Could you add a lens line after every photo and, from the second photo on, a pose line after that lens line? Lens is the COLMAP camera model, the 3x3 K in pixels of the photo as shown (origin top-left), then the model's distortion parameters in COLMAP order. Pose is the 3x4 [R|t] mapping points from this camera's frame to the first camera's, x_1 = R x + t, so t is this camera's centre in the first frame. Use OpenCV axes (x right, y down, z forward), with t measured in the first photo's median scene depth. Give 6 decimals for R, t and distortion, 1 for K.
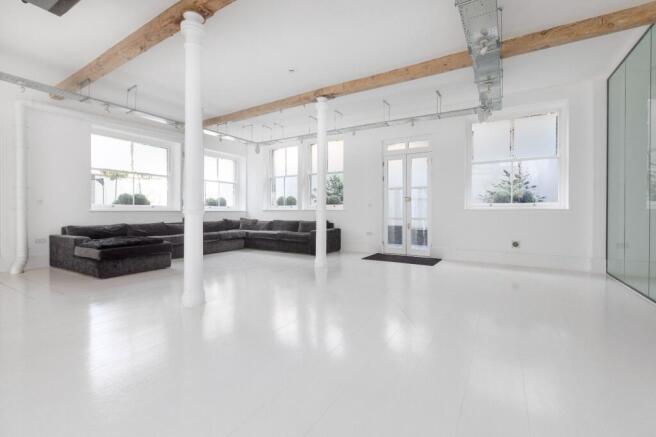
lens RADIAL K [[290.9, 0, 327.7], [0, 290.9, 216.8], [0, 0, 1]] dist [-0.000945, -0.000401]
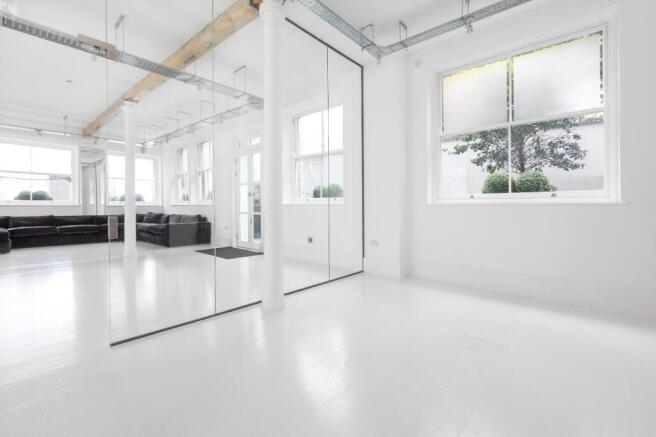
lens RADIAL K [[290.9, 0, 328.6], [0, 290.9, 213.3], [0, 0, 1]] dist [-0.000945, -0.000401]
pose [[0.986593, 0.004822, -0.163130, 0.708328], [-0.003855, 0.999973, 0.006245, -0.001047], [0.163156, -0.005533, 0.986585, 0.036431]]
